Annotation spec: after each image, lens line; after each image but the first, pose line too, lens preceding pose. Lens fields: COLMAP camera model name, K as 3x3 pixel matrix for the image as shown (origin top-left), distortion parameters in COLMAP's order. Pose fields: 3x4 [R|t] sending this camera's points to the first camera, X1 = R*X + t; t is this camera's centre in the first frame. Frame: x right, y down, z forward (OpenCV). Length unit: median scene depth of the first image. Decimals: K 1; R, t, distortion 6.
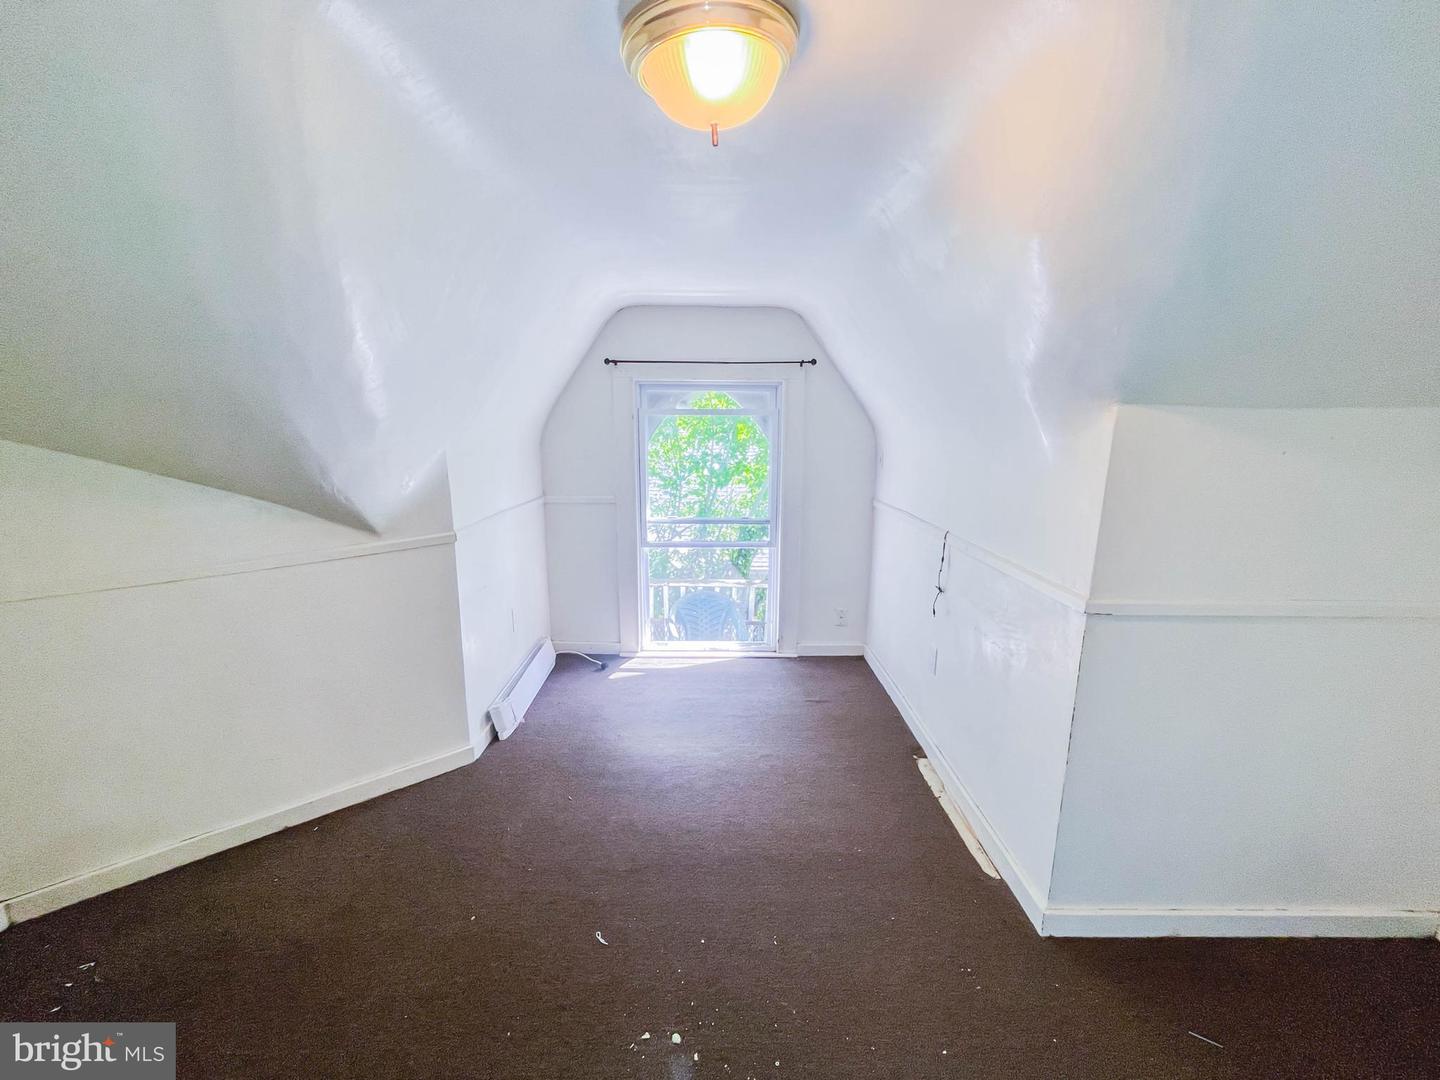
lens RADIAL K [[591.1, 0, 715.5], [0, 591.1, 542.7], [0, 0, 1]] dist [-0.022557, 0.003263]
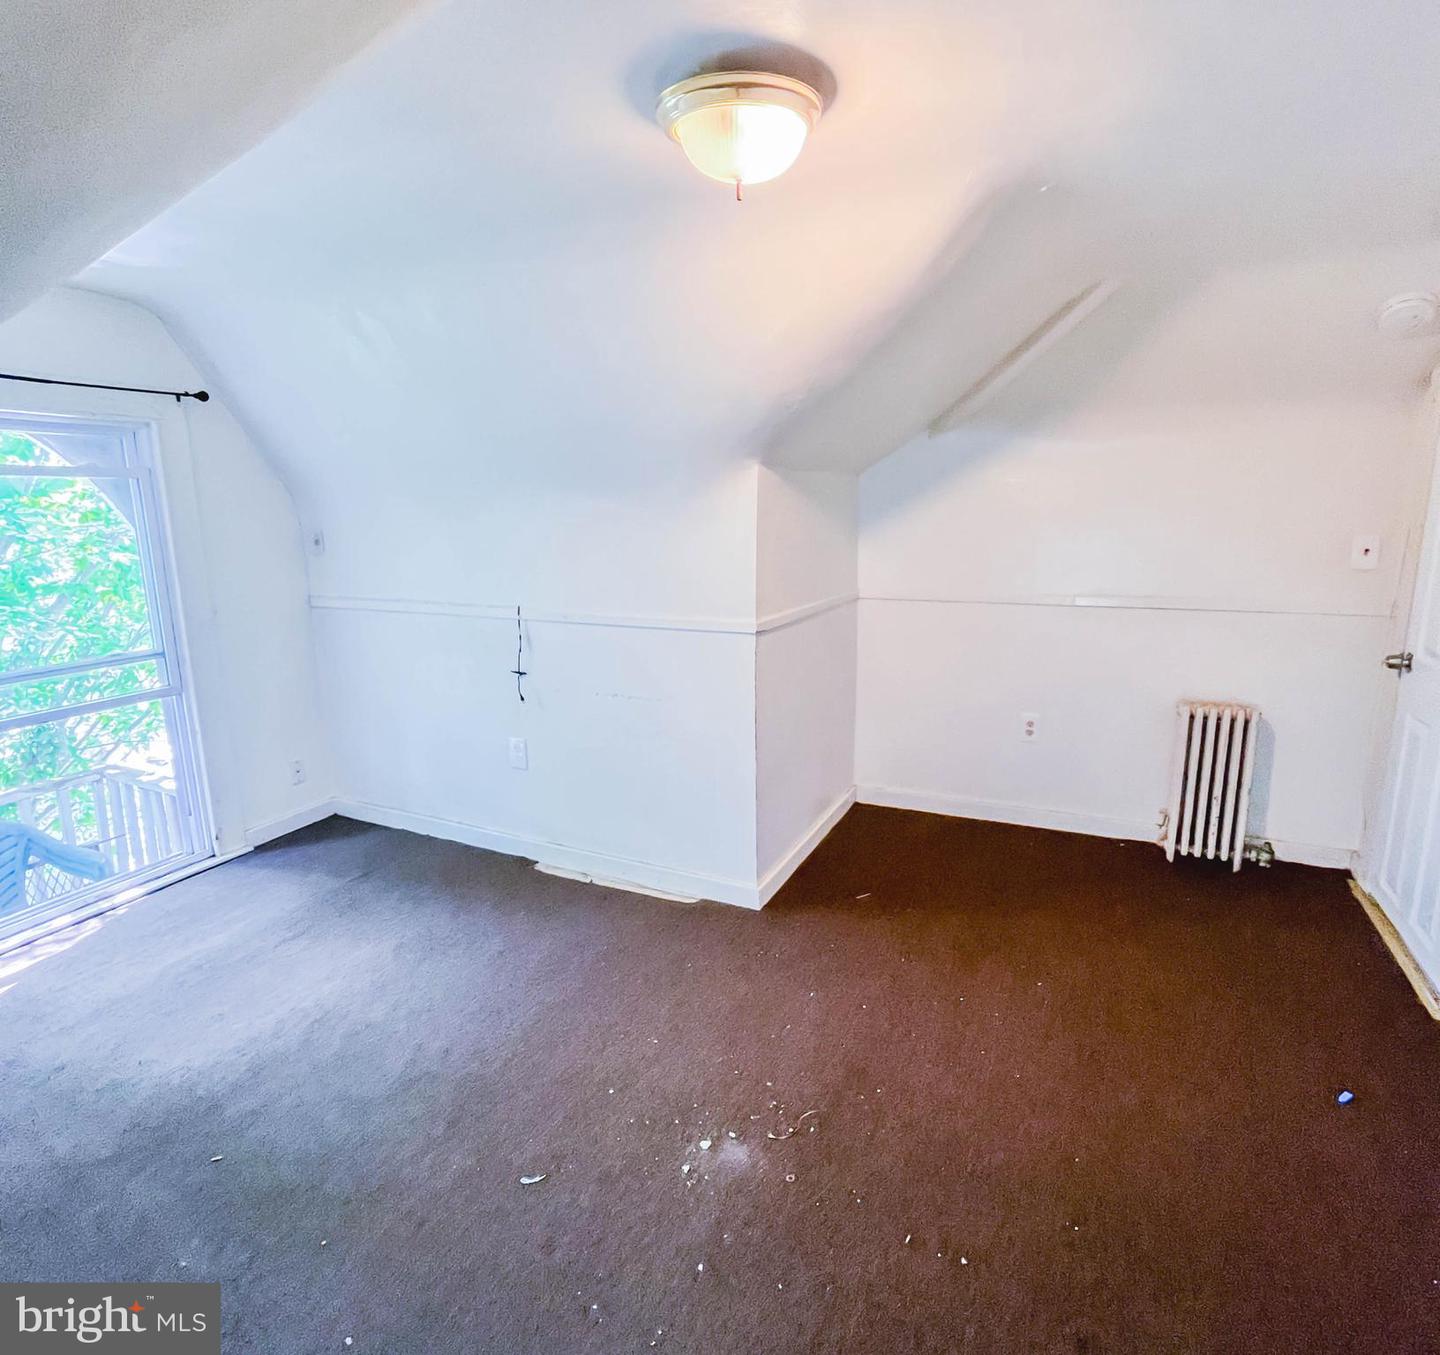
lens RADIAL K [[786.3, 0, 719.7], [0, 786.3, 671.7], [0, 0, 1]] dist [-0.006449, -0.000537]
pose [[0.448154, -0.196318, 0.872134, -0.535100], [0.189647, 0.974261, 0.121856, -0.010250], [-0.873609, 0.110787, 0.473850, 0.170706]]
